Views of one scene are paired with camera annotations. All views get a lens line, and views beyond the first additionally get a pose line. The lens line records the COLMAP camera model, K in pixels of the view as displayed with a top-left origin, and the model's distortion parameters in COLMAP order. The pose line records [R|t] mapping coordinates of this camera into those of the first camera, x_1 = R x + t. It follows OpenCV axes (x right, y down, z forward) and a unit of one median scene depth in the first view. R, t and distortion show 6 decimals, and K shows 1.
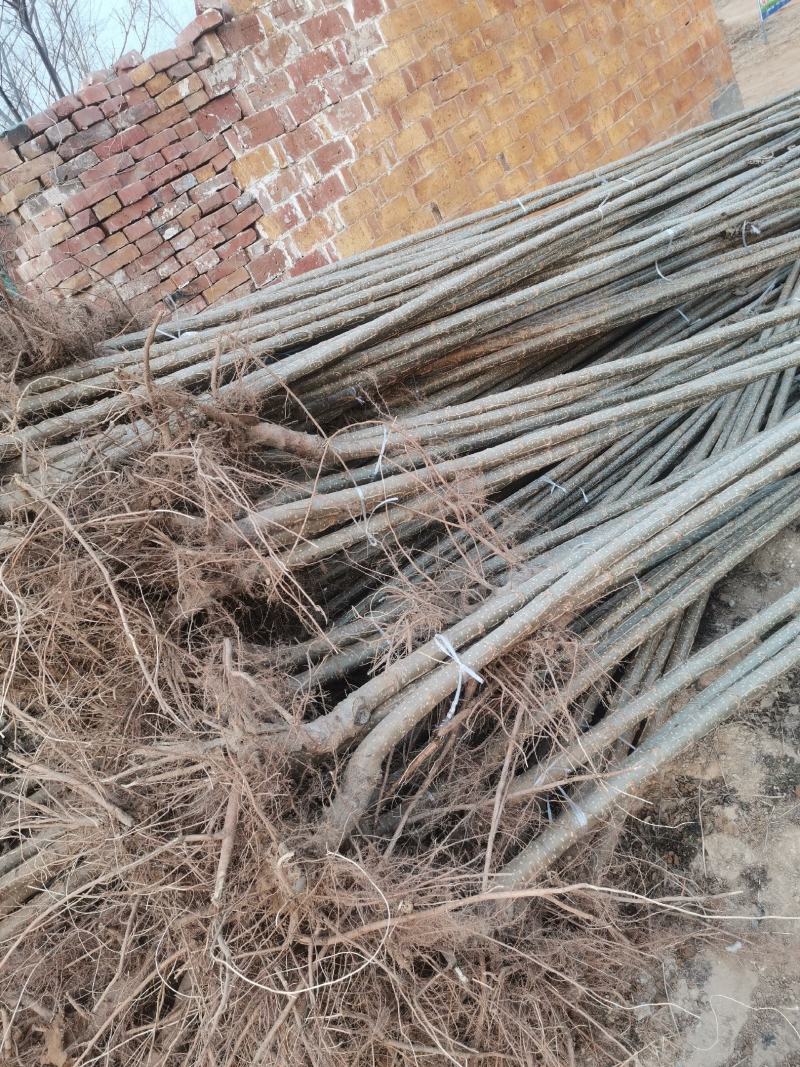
lens RADIAL K [[832.9, 0, 397.0], [0, 832.9, 529.7], [0, 0, 1]] dist [0.165810, -0.162714]
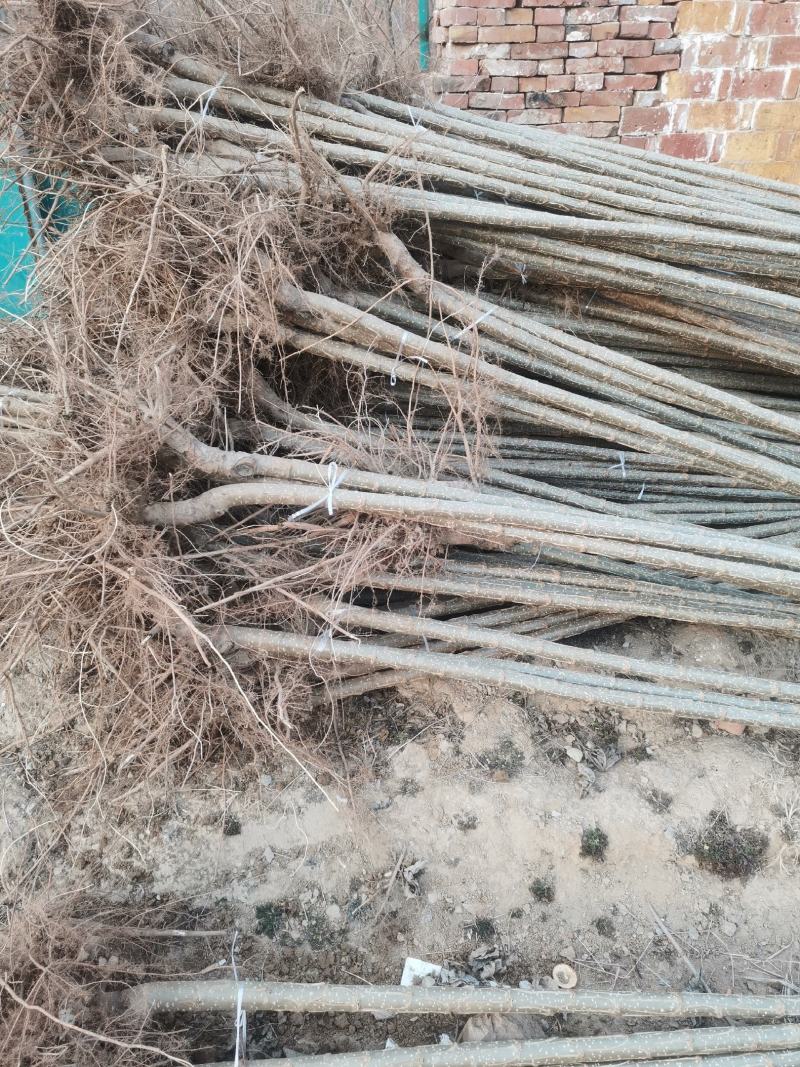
lens RADIAL K [[832.9, 0, 397.0], [0, 832.9, 529.7], [0, 0, 1]] dist [0.165810, -0.162714]
pose [[0.716118, 0.657923, -0.233051, 0.301049], [-0.596705, 0.750297, 0.284601, -0.130378], [0.362103, -0.064745, 0.929887, -0.052441]]
